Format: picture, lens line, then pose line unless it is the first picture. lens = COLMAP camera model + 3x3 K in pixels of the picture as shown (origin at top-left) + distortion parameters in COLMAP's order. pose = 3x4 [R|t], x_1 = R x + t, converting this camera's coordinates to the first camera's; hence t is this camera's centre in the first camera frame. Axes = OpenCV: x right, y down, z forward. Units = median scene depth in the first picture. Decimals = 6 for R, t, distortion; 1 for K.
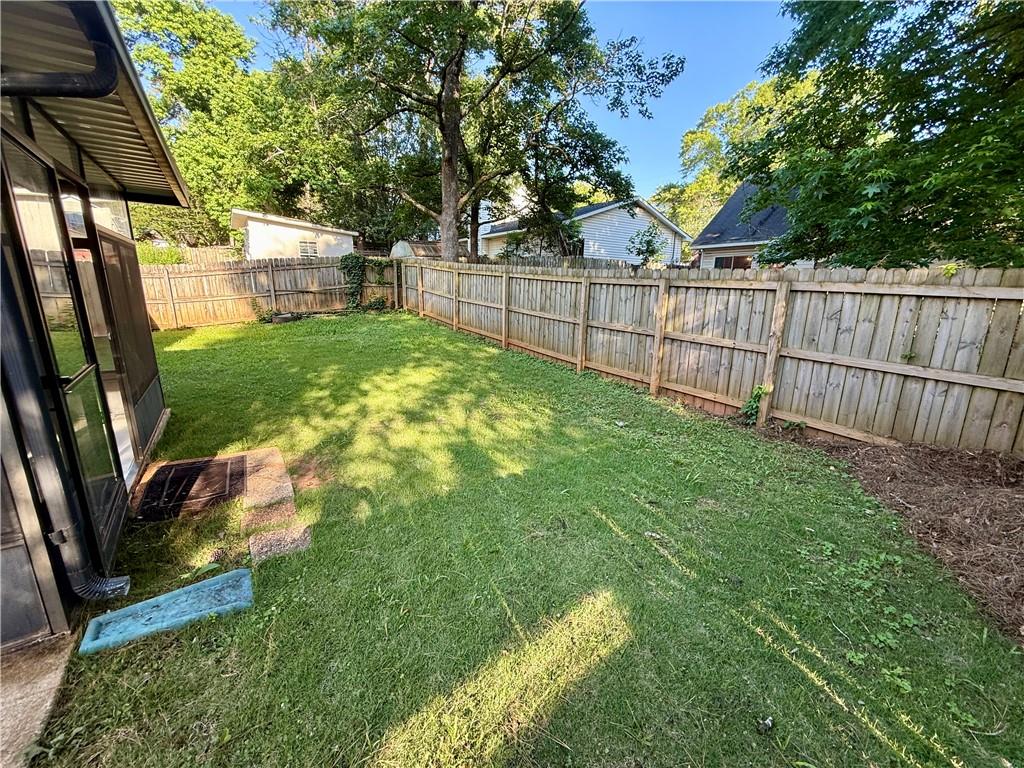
lens RADIAL K [[407.3, 0, 514.3], [0, 407.3, 382.5], [0, 0, 1]] dist [-0.002079, -0.000080]
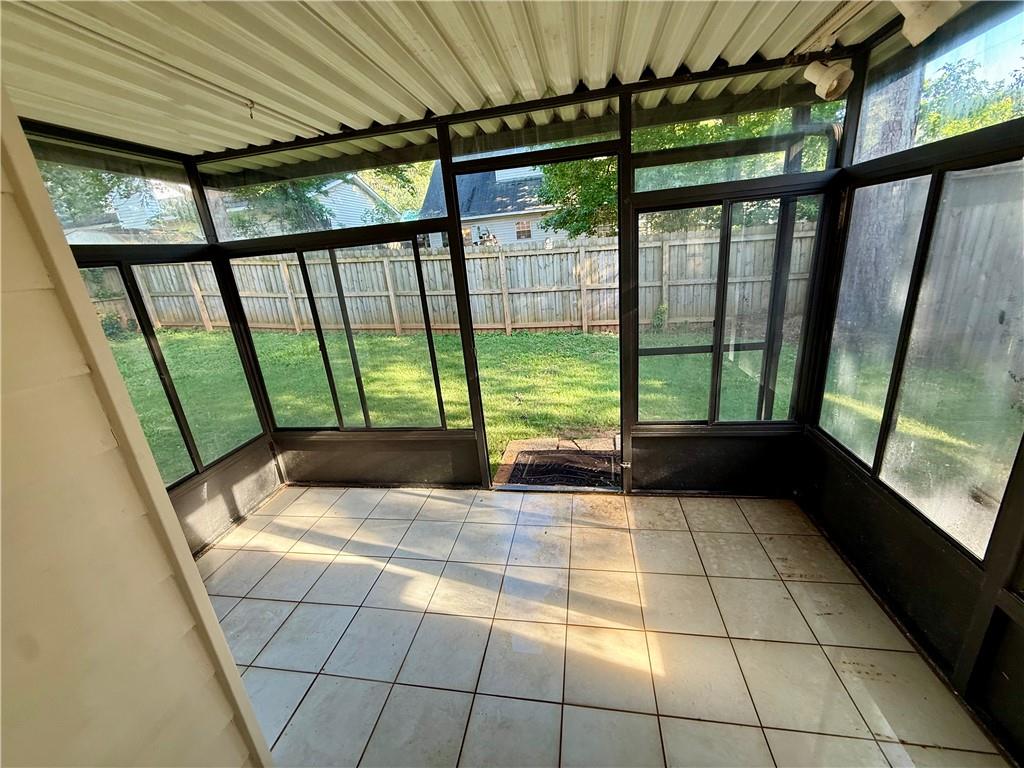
lens RADIAL K [[407.3, 0, 510.8], [0, 407.3, 380.4], [0, 0, 1]] dist [-0.002079, -0.000080]
pose [[0.706917, -0.295350, 0.642680, -0.687572], [0.261577, 0.953390, 0.150417, -0.079732], [-0.657150, 0.061778, 0.751224, 0.132080]]
